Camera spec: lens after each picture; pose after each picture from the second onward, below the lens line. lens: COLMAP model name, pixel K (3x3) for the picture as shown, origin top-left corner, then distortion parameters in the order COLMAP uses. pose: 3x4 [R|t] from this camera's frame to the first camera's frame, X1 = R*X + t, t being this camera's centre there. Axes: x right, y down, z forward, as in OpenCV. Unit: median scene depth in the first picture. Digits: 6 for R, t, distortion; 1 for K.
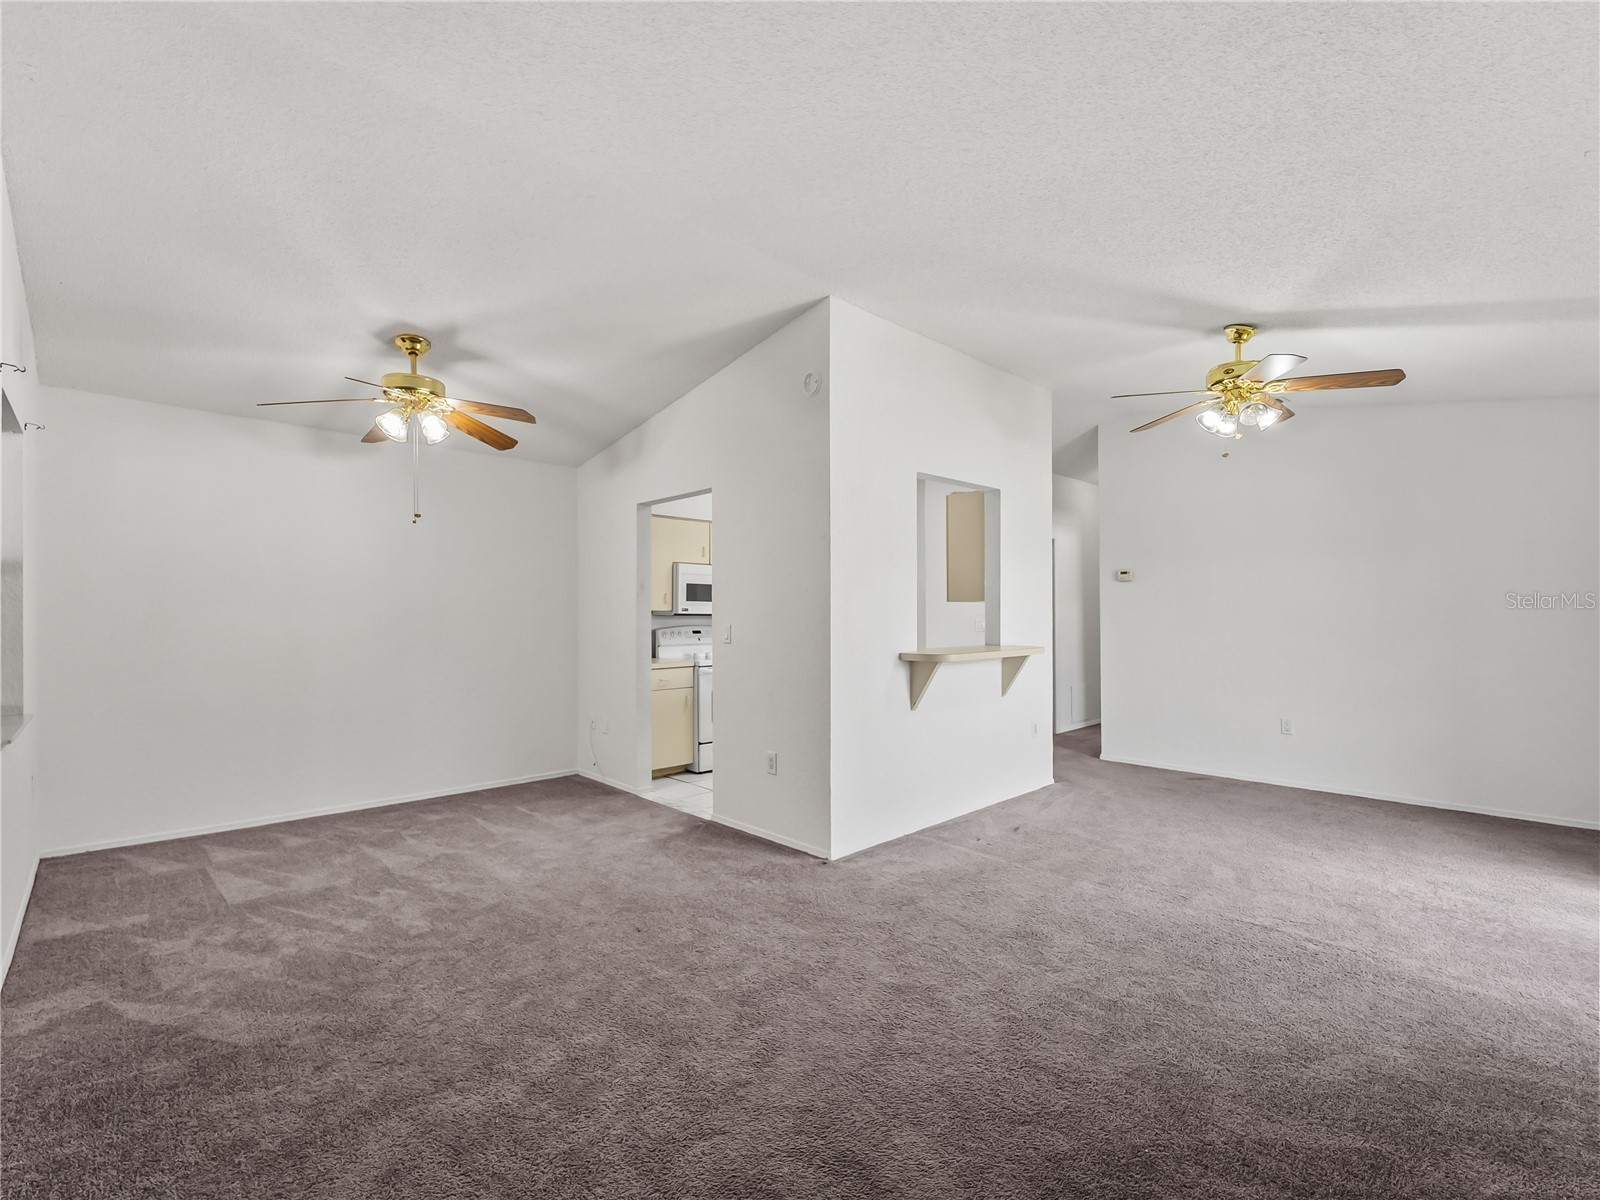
lens RADIAL K [[735.6, 0, 812.4], [0, 735.6, 611.6], [0, 0, 1]] dist [0.001007, -0.000655]
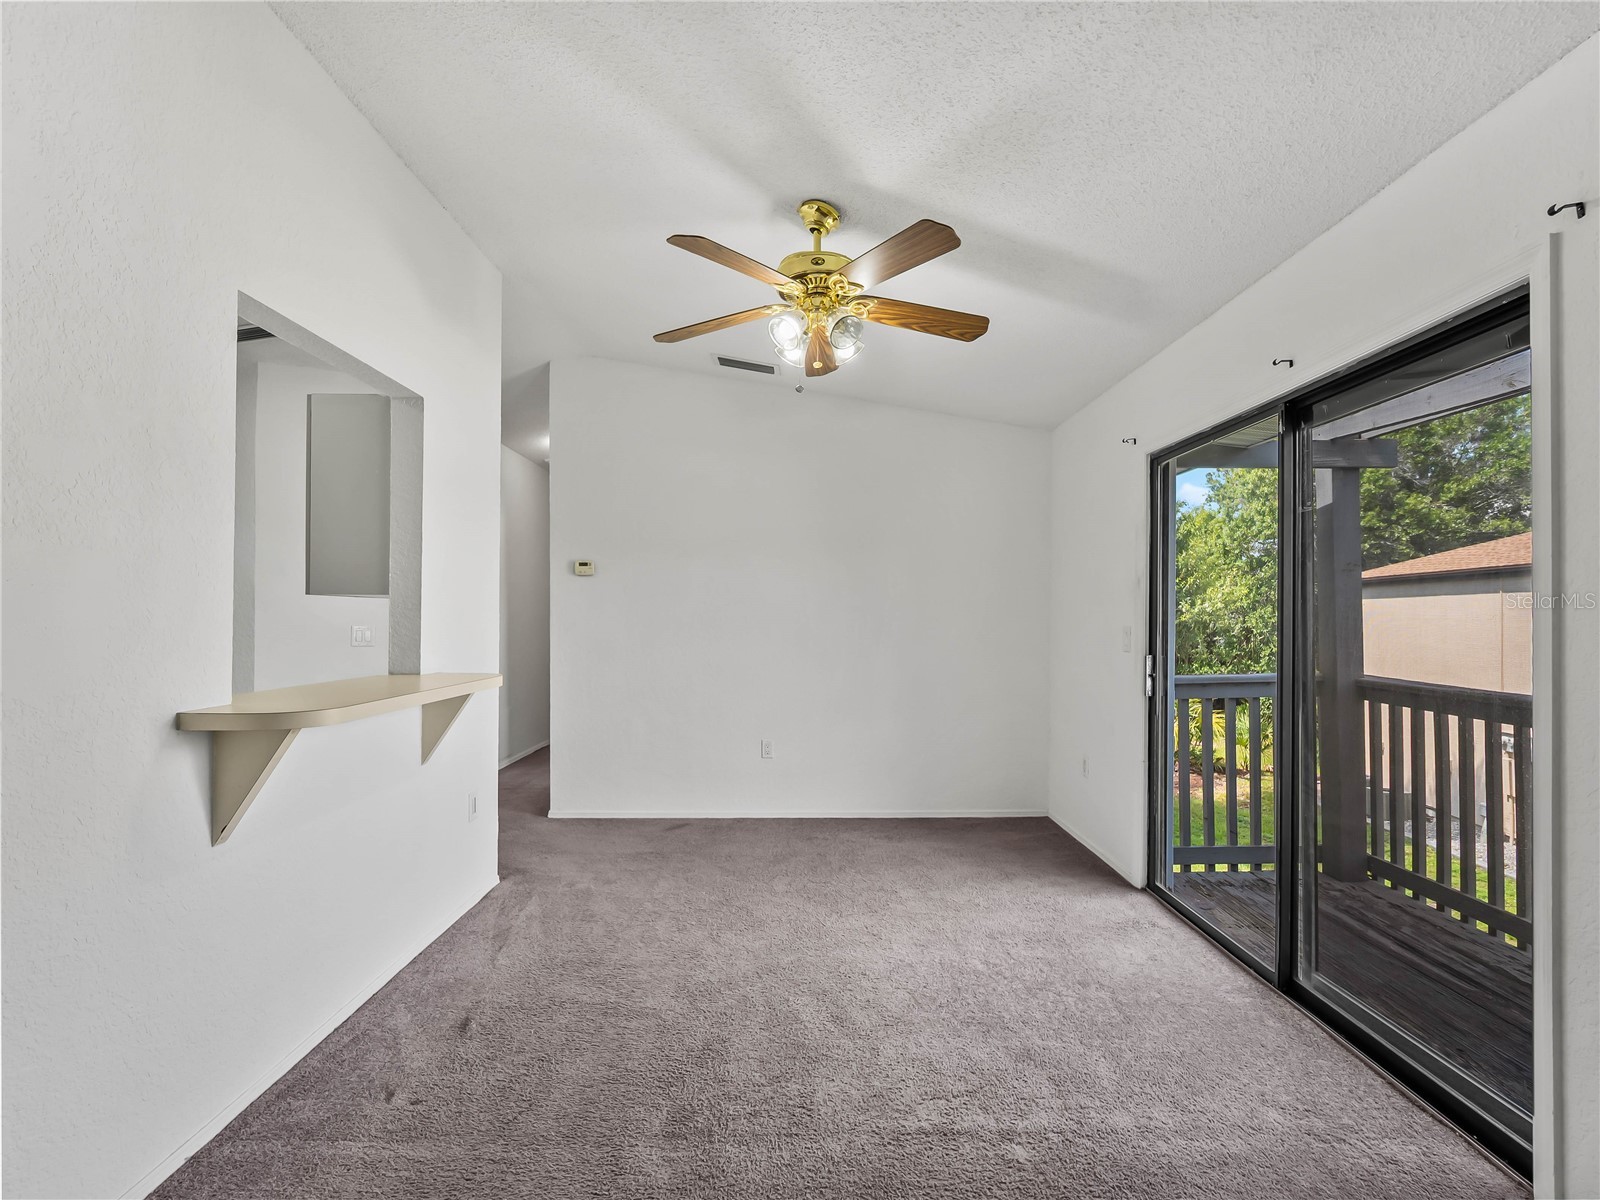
lens RADIAL K [[735.6, 0, 813.9], [0, 735.6, 610.9], [0, 0, 1]] dist [0.001007, -0.000655]
pose [[0.693494, 0.010067, 0.720392, 0.068056], [-0.004426, 0.999943, -0.009713, 0.001425], [-0.720448, 0.003547, 0.693500, 0.455904]]
